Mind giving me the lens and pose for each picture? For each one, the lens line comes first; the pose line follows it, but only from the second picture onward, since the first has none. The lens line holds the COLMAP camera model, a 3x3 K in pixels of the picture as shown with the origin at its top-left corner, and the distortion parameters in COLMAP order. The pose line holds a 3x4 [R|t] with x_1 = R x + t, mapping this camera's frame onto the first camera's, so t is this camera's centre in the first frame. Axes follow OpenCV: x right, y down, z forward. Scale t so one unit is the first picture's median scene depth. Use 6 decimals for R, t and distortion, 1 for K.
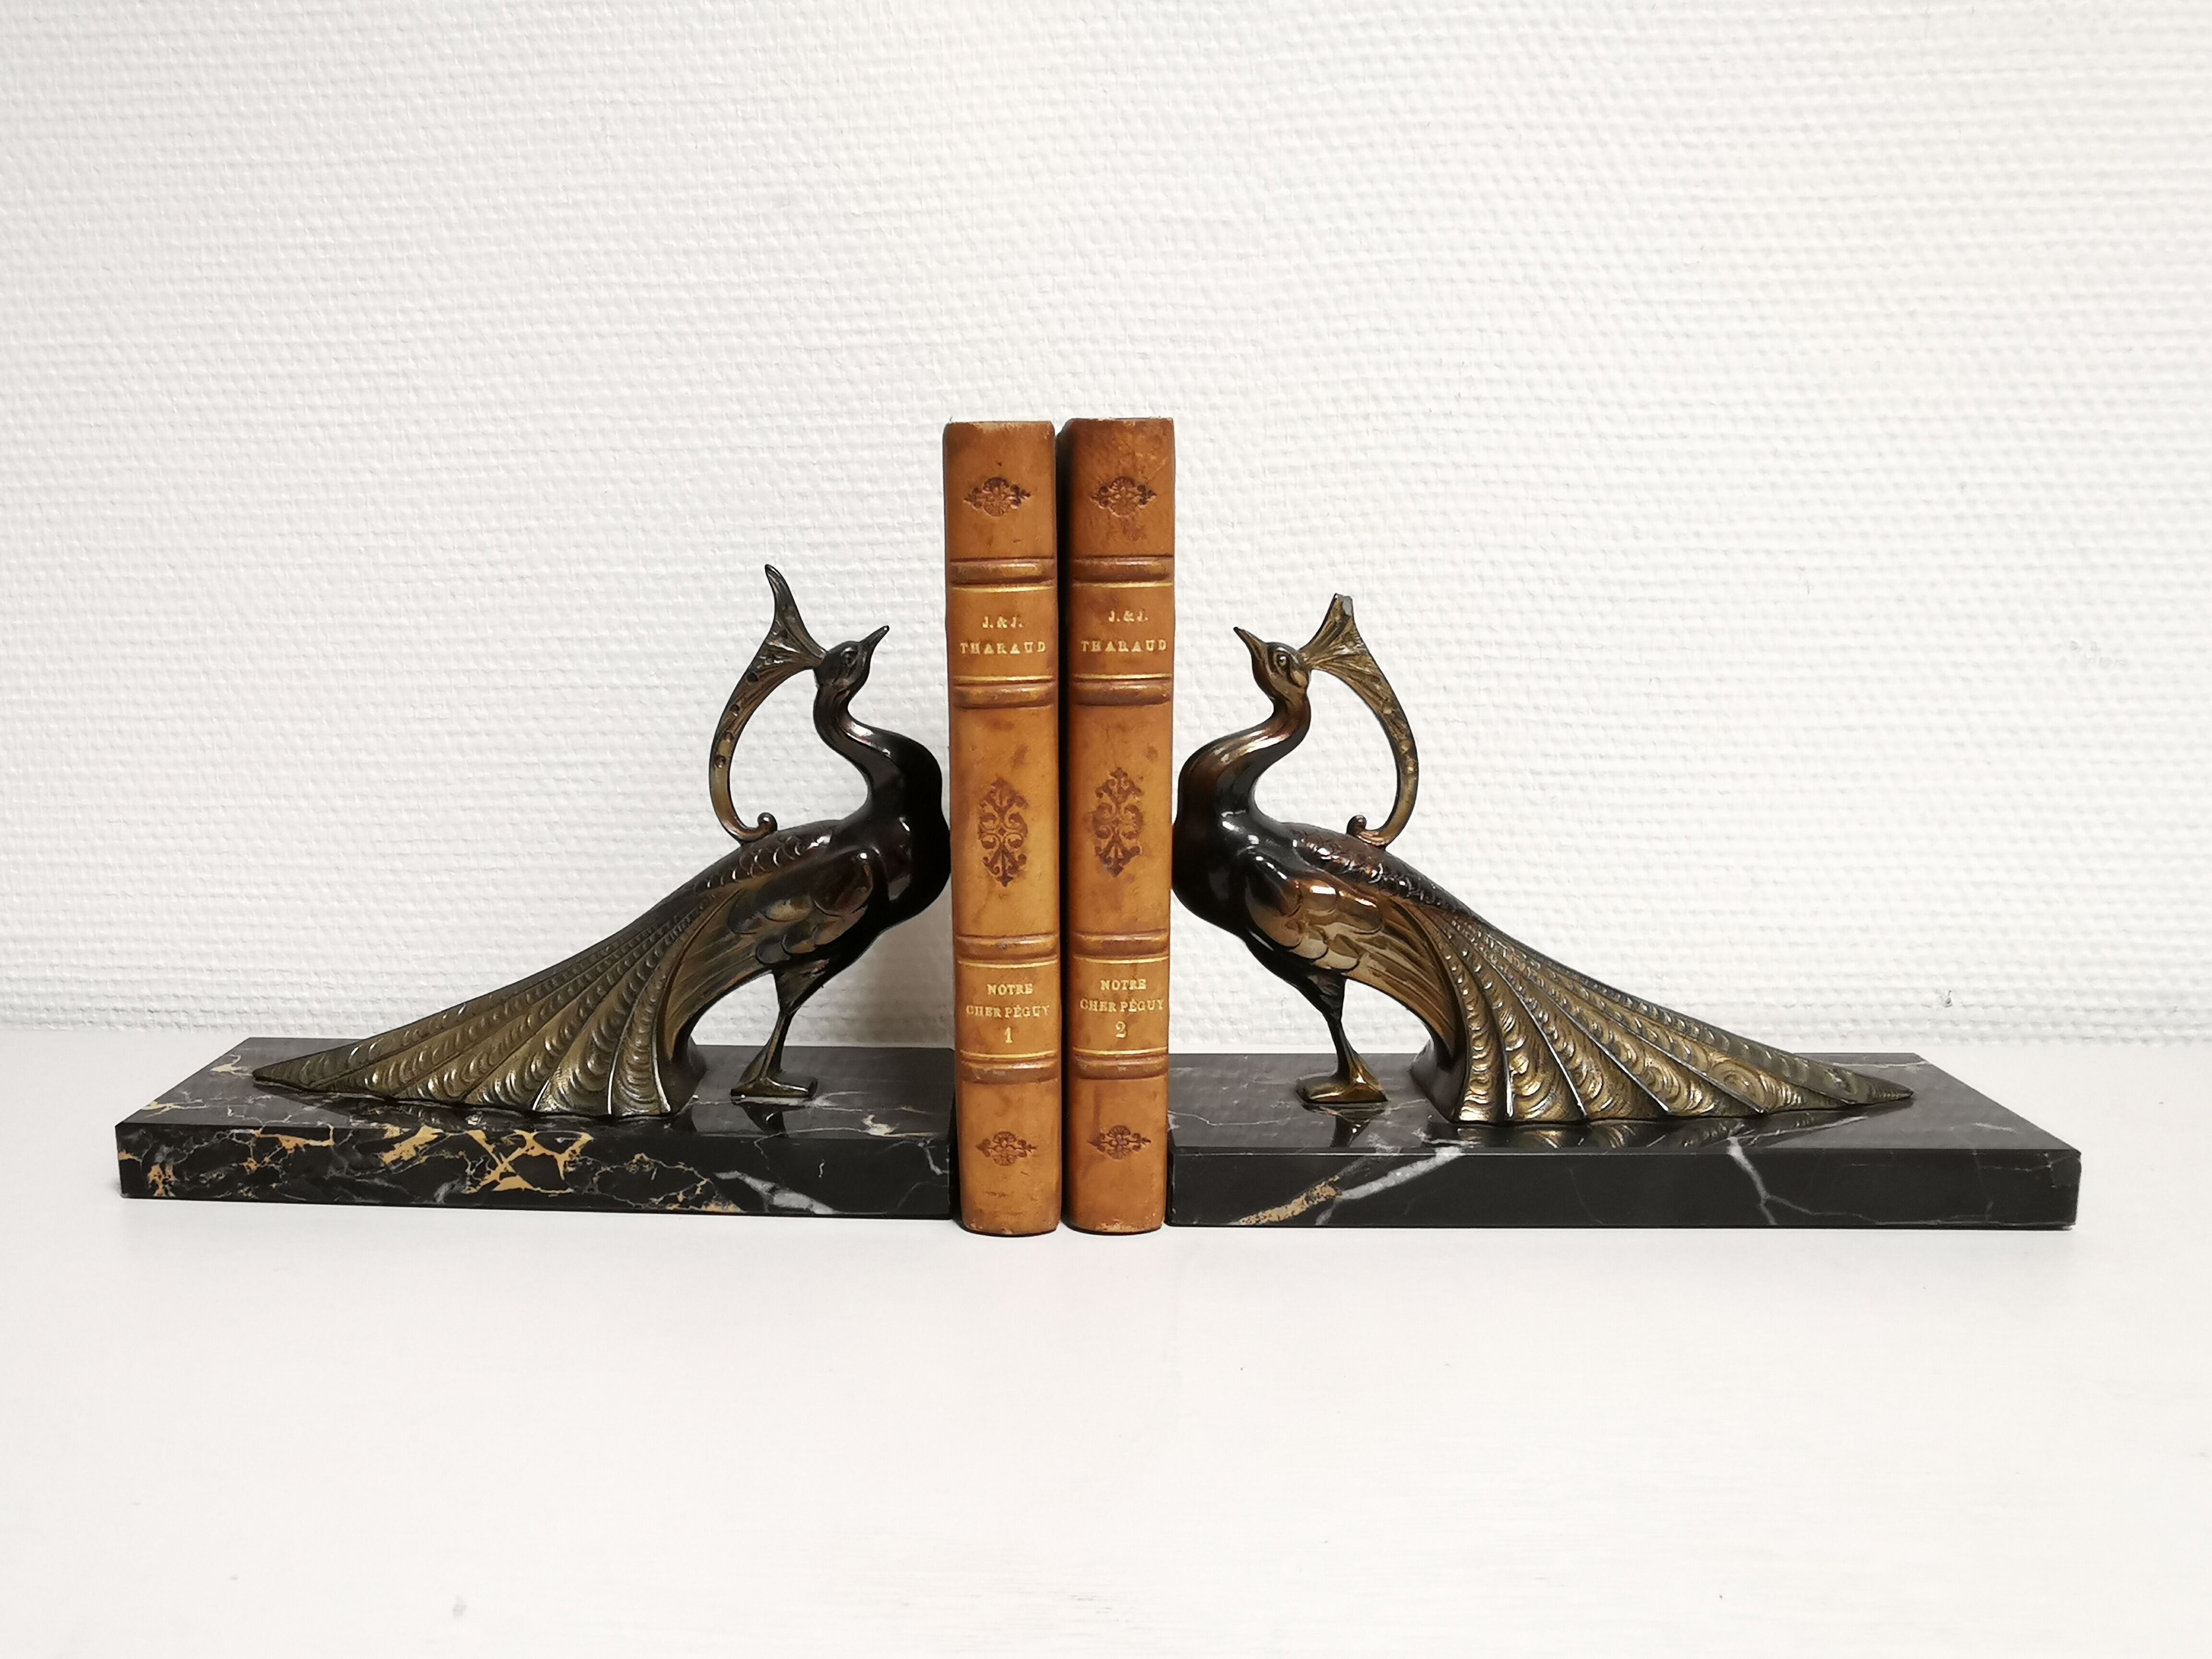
lens RADIAL K [[1698.8, 0, 1088.9], [0, 1698.8, 833.7], [0, 0, 1]] dist [-0.061558, 0.038208]
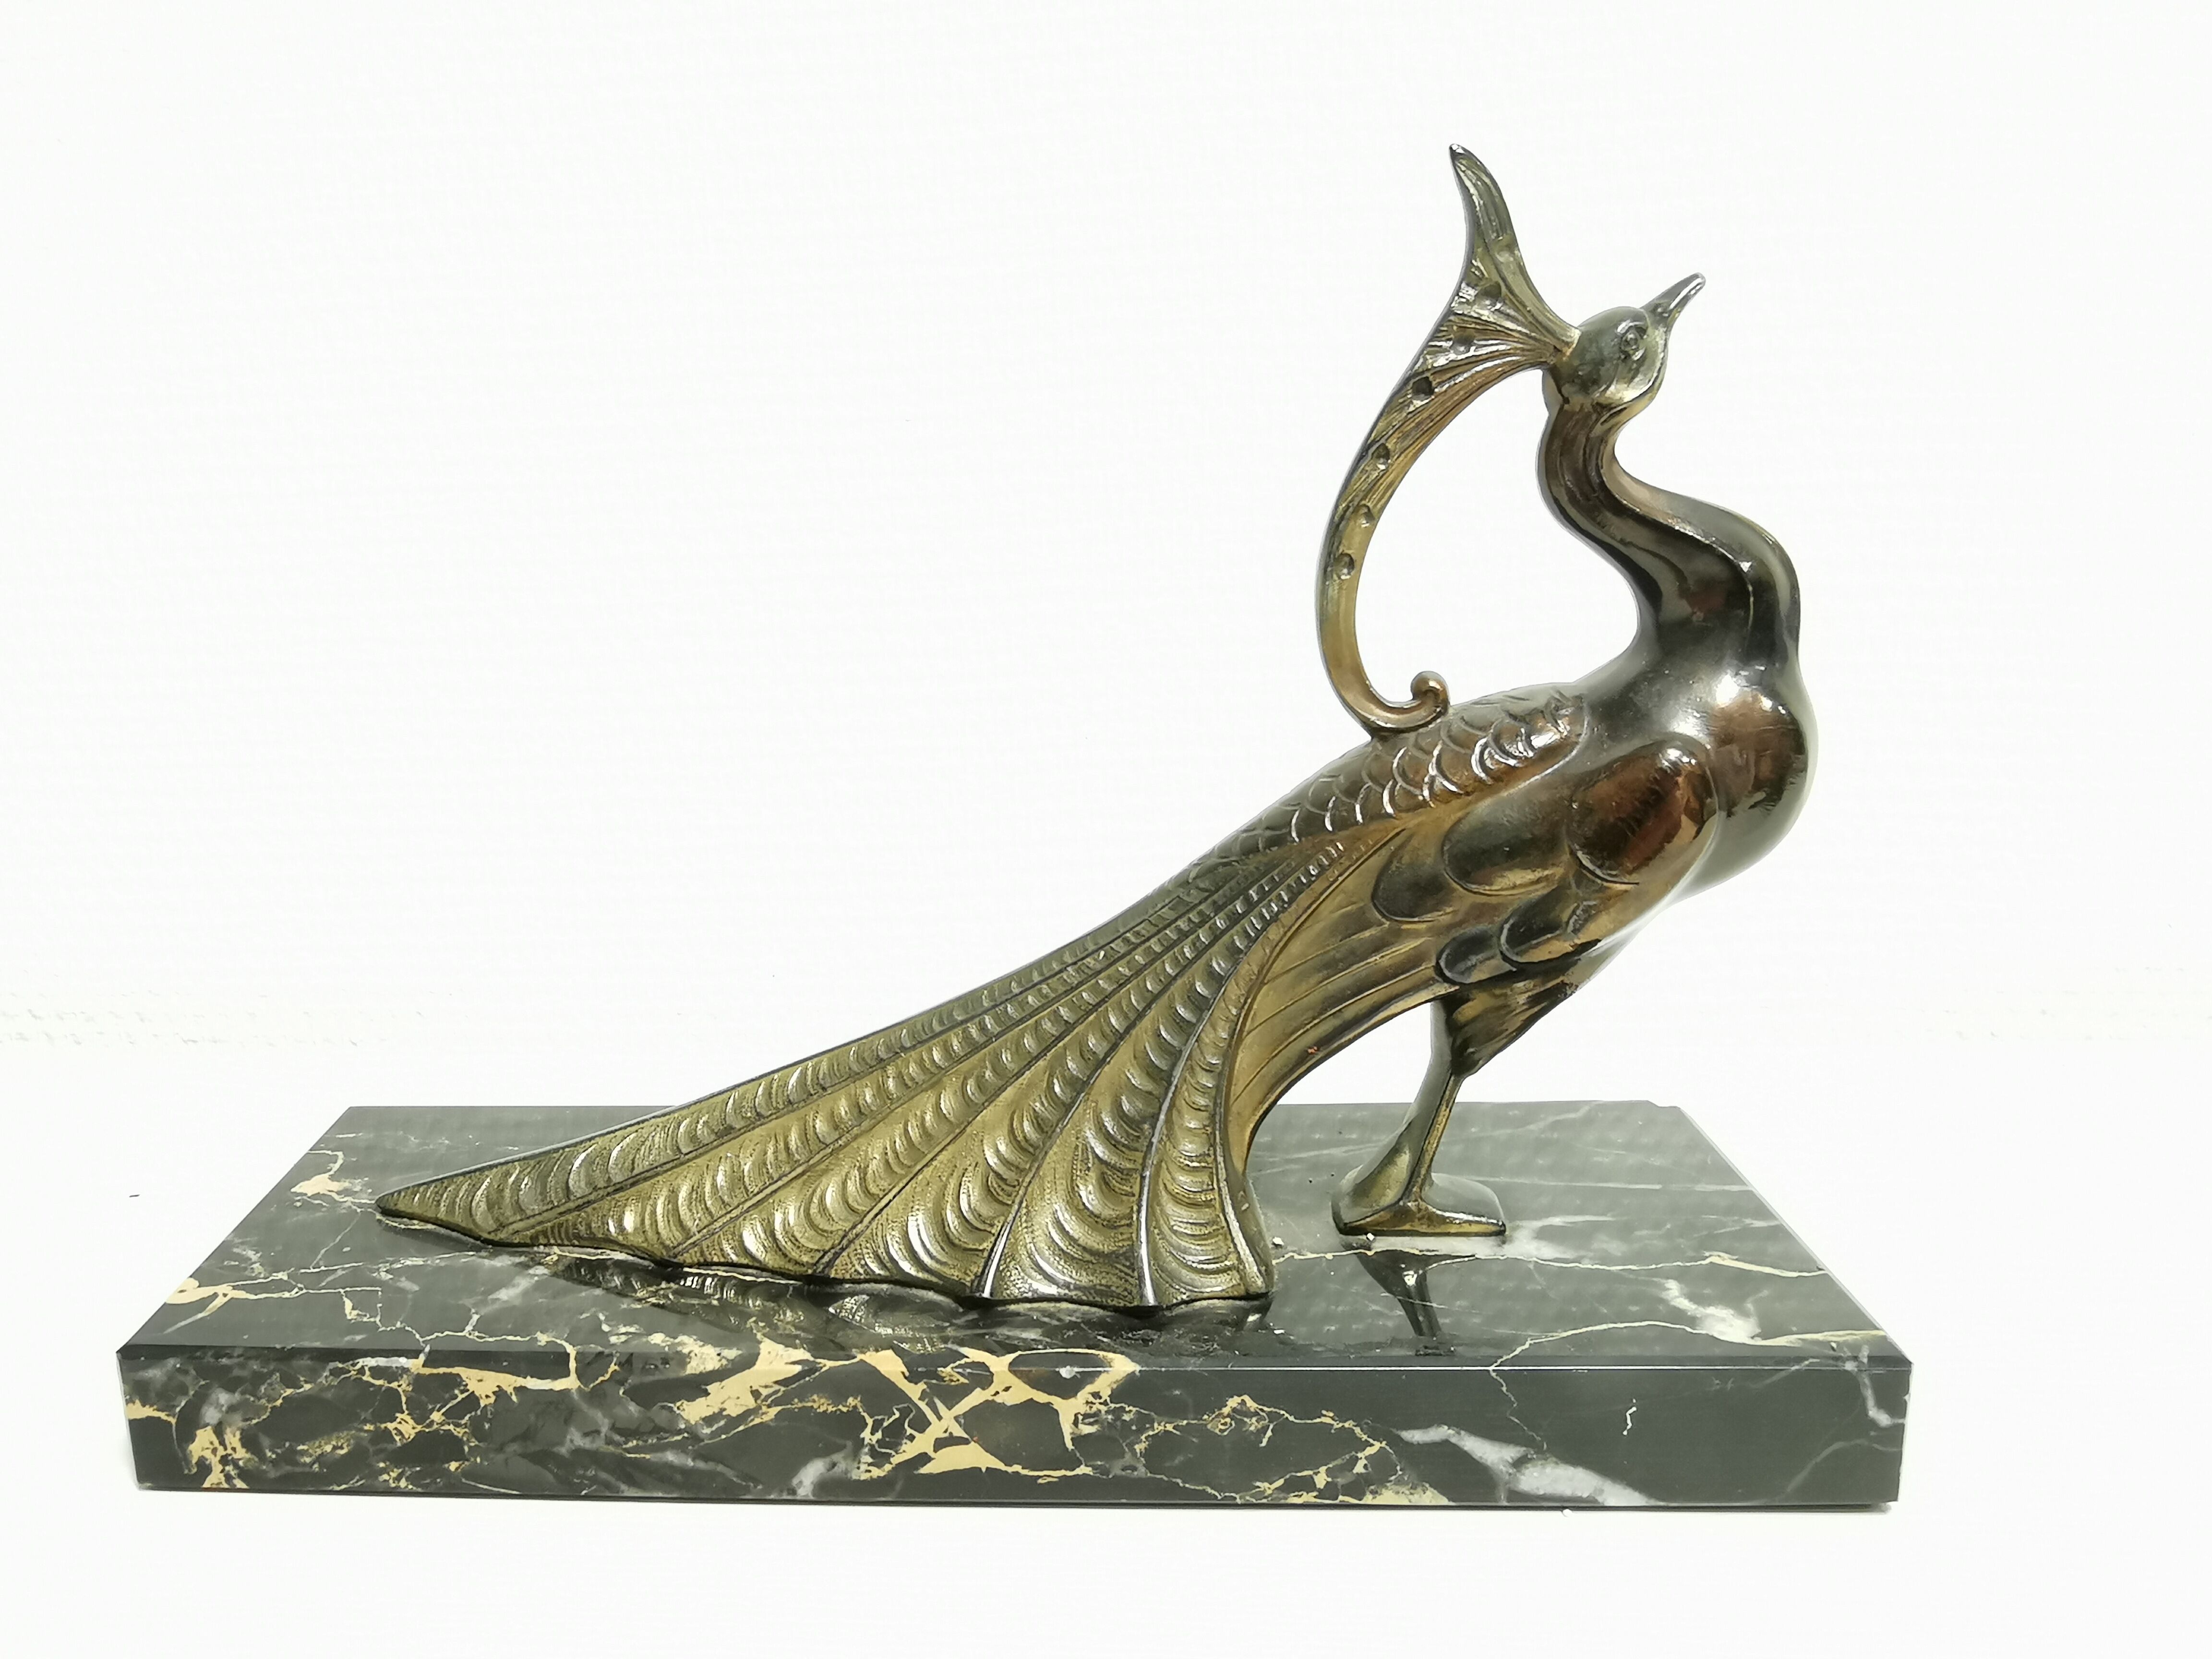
lens RADIAL K [[1698.8, 0, 1098.5], [0, 1698.8, 839.6], [0, 0, 1]] dist [-0.061558, 0.038208]
pose [[0.999766, -0.020915, 0.005453, -0.275912], [0.020518, 0.997689, 0.064770, 0.001915], [-0.006795, -0.064643, 0.997885, 0.486853]]
